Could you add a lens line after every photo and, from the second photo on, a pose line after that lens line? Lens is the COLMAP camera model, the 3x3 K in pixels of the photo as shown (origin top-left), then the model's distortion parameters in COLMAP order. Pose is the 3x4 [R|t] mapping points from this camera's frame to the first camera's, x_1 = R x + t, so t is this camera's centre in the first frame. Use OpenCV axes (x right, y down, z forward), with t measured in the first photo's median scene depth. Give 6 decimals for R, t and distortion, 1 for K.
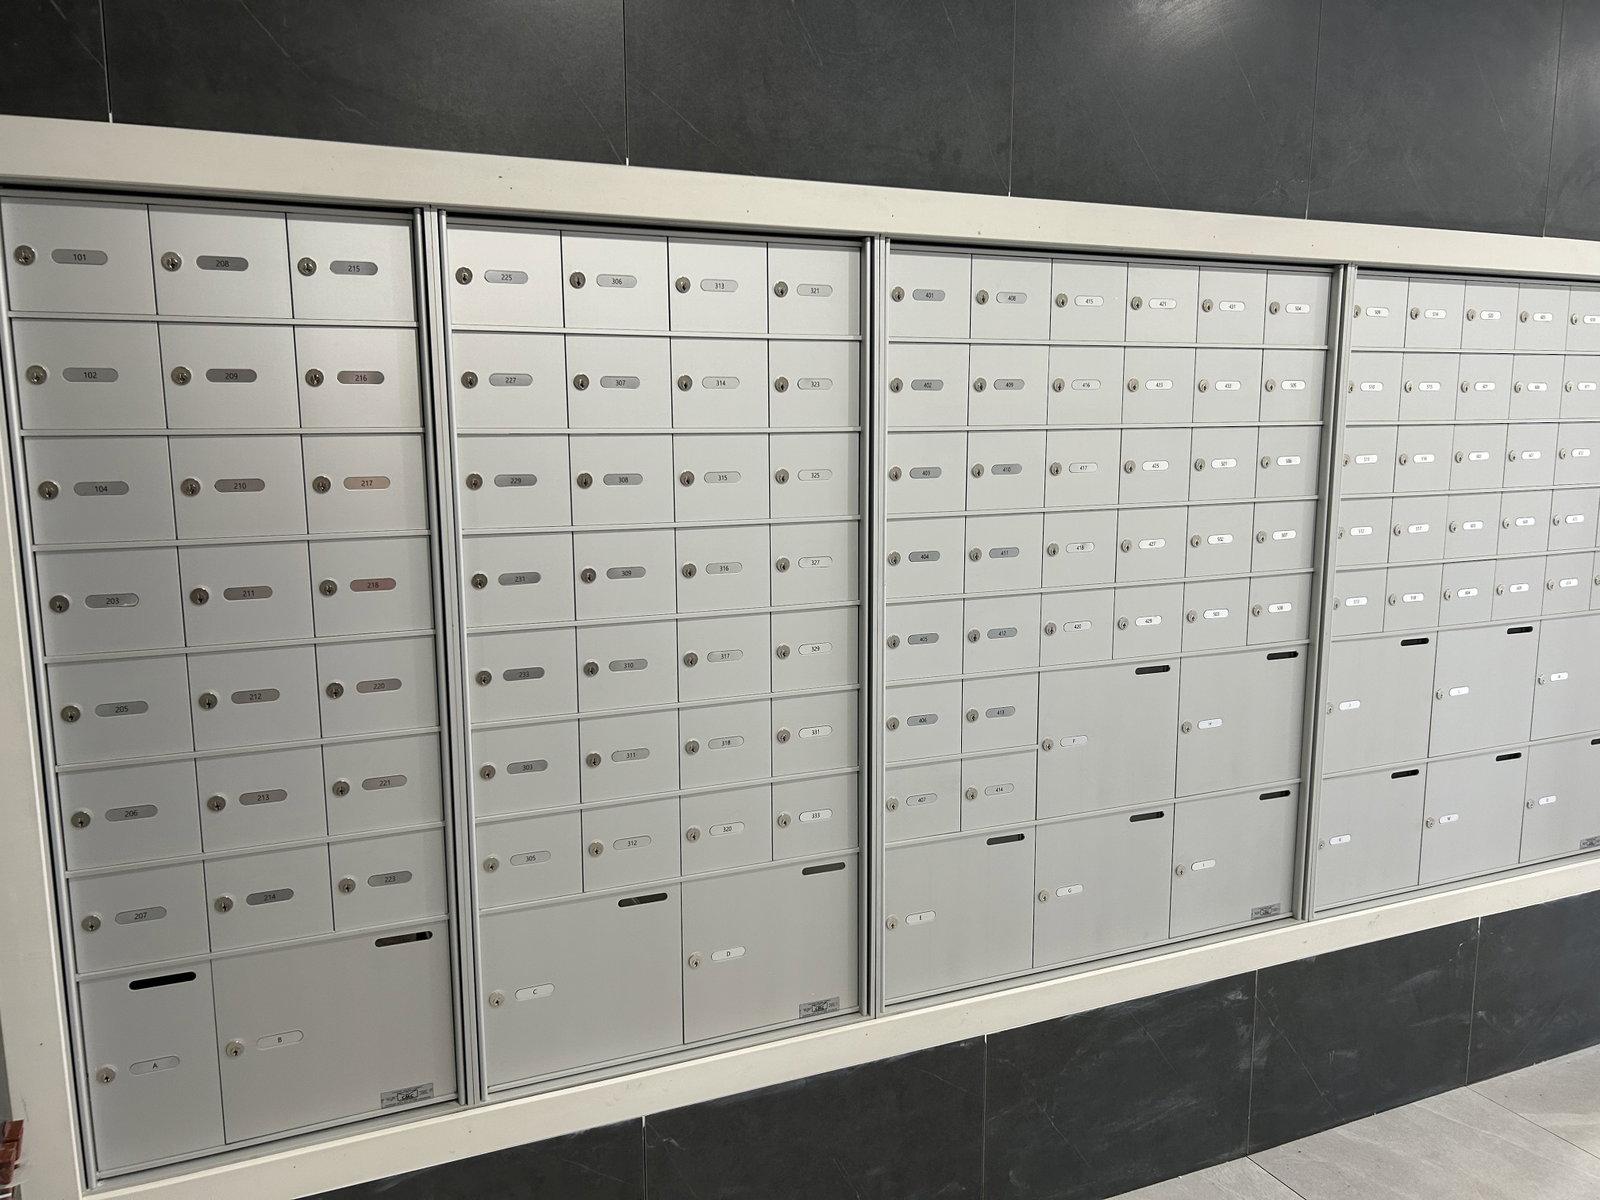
lens RADIAL K [[1216.4, 0, 799.5], [0, 1216.4, 598.7], [0, 0, 1]] dist [-0.012211, -0.015843]
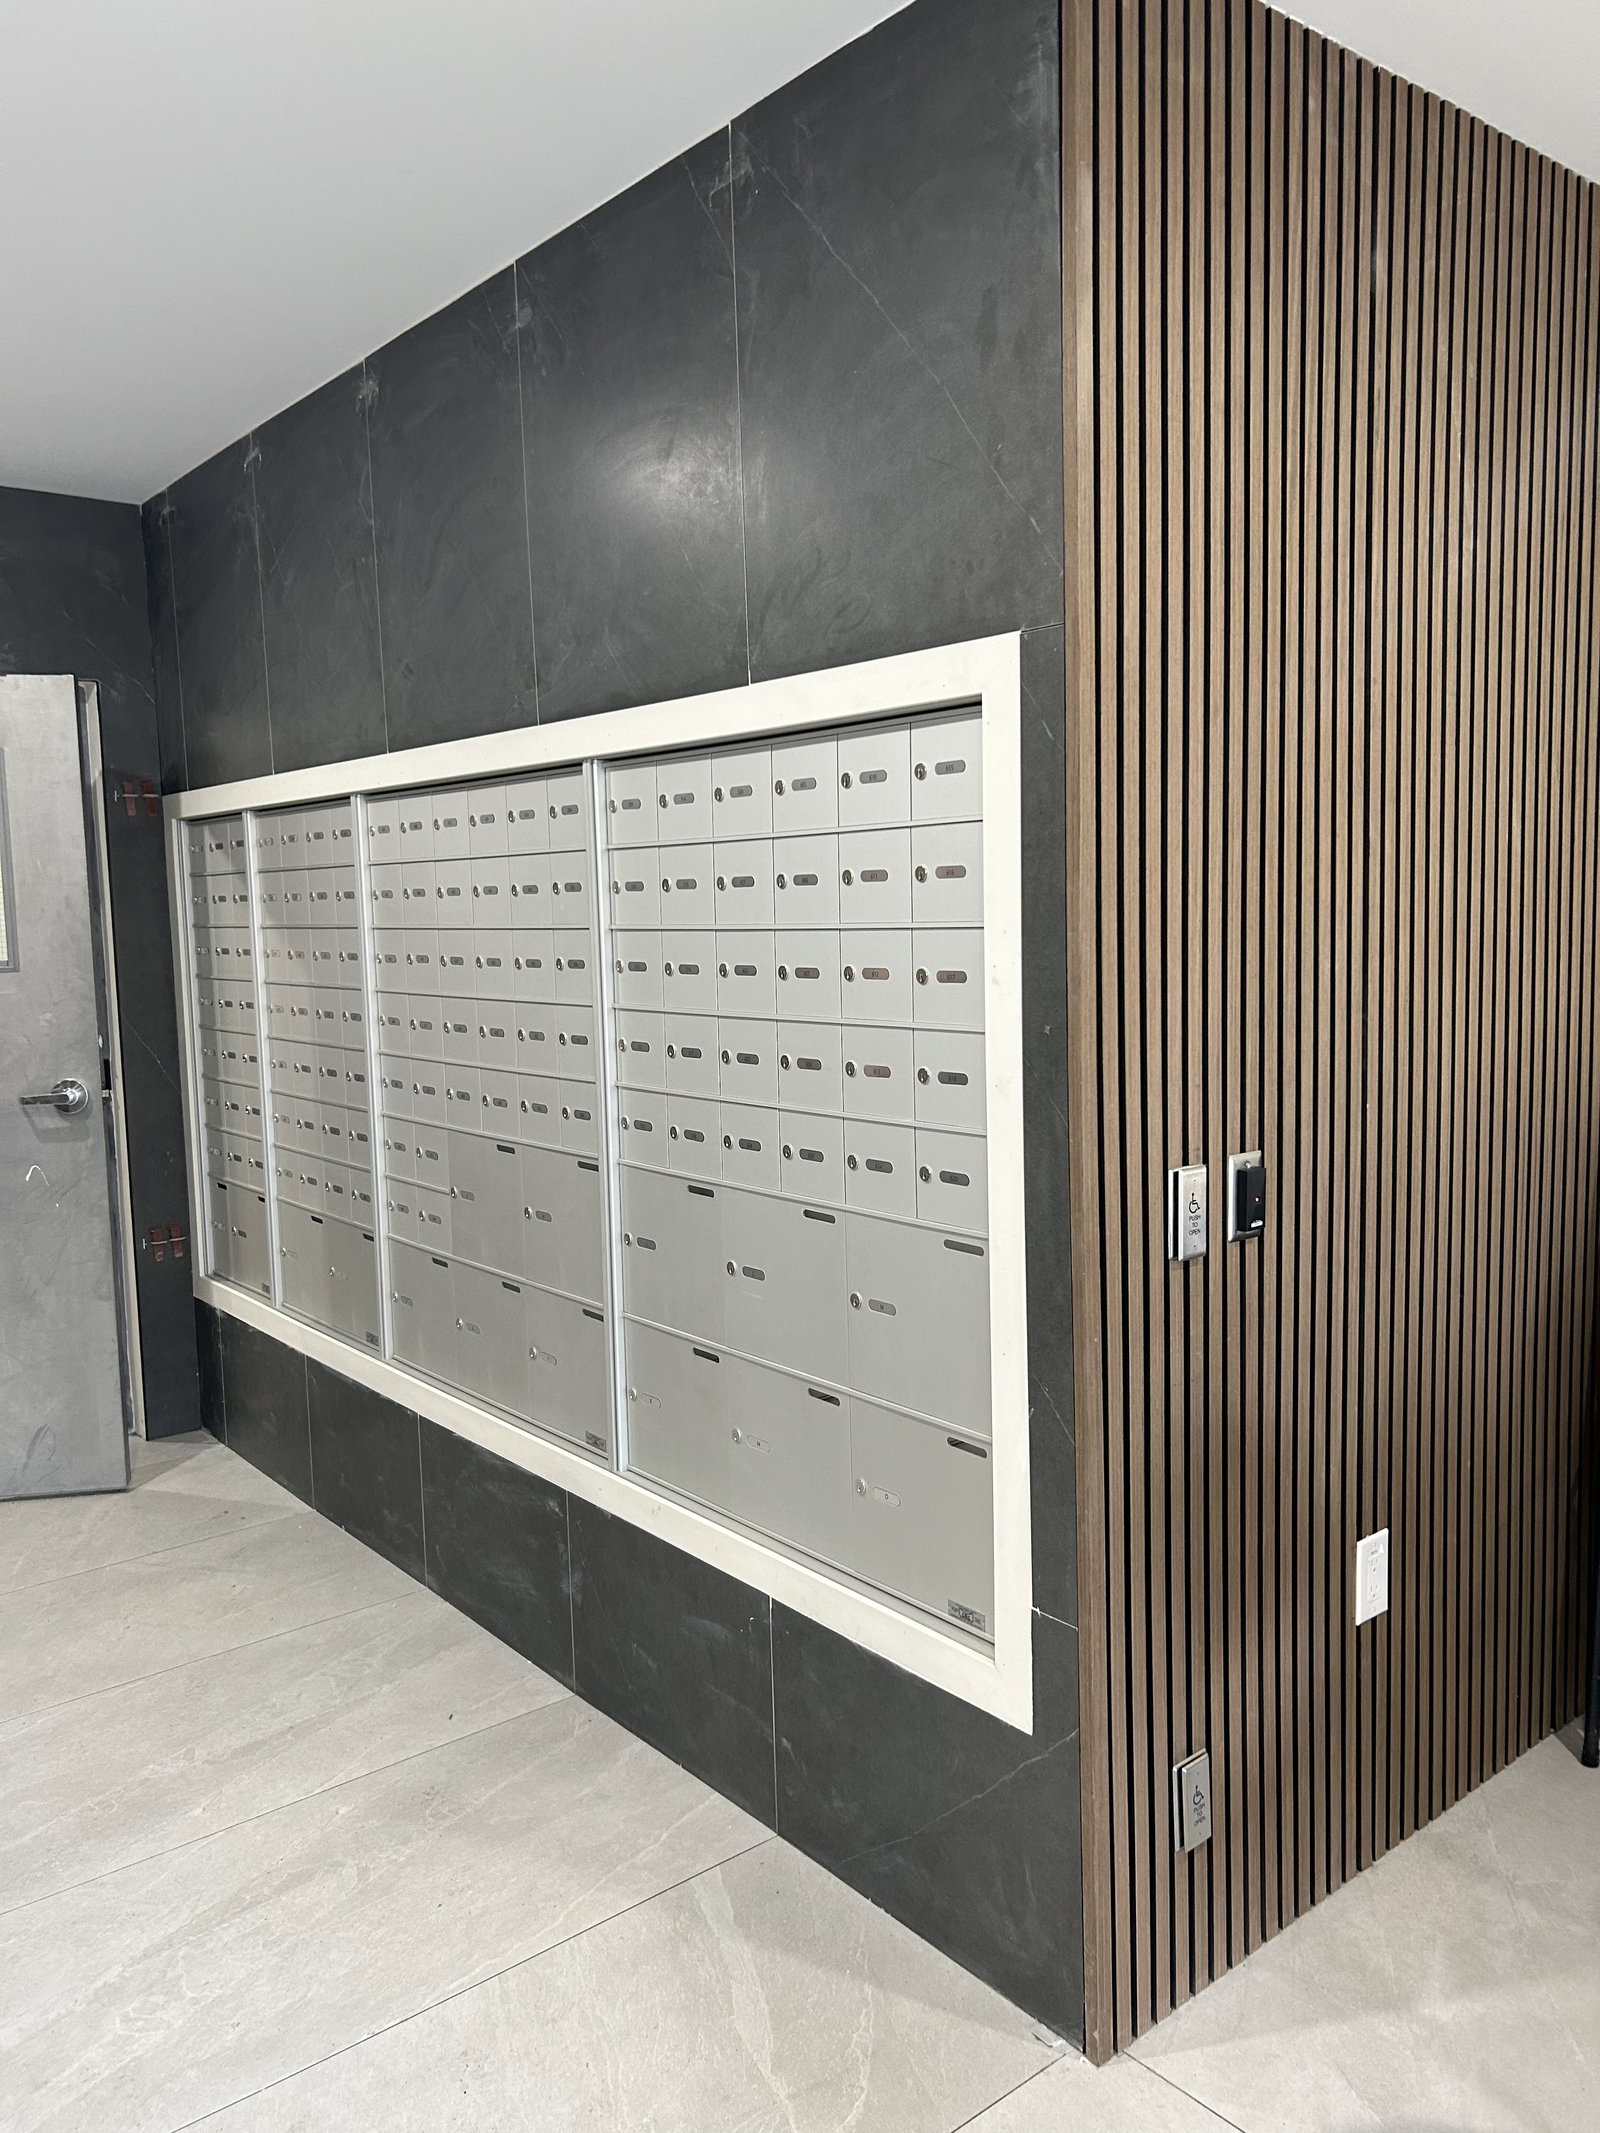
lens RADIAL K [[1621.6, 0, 800.7], [0, 1621.6, 1062.8], [0, 0, 1]] dist [-0.012211, -0.015843]
pose [[0.281941, 0.096439, -0.954573, 1.596777], [-0.130090, 0.989590, 0.061553, -0.131168], [0.950571, 0.106826, 0.291552, 0.751917]]
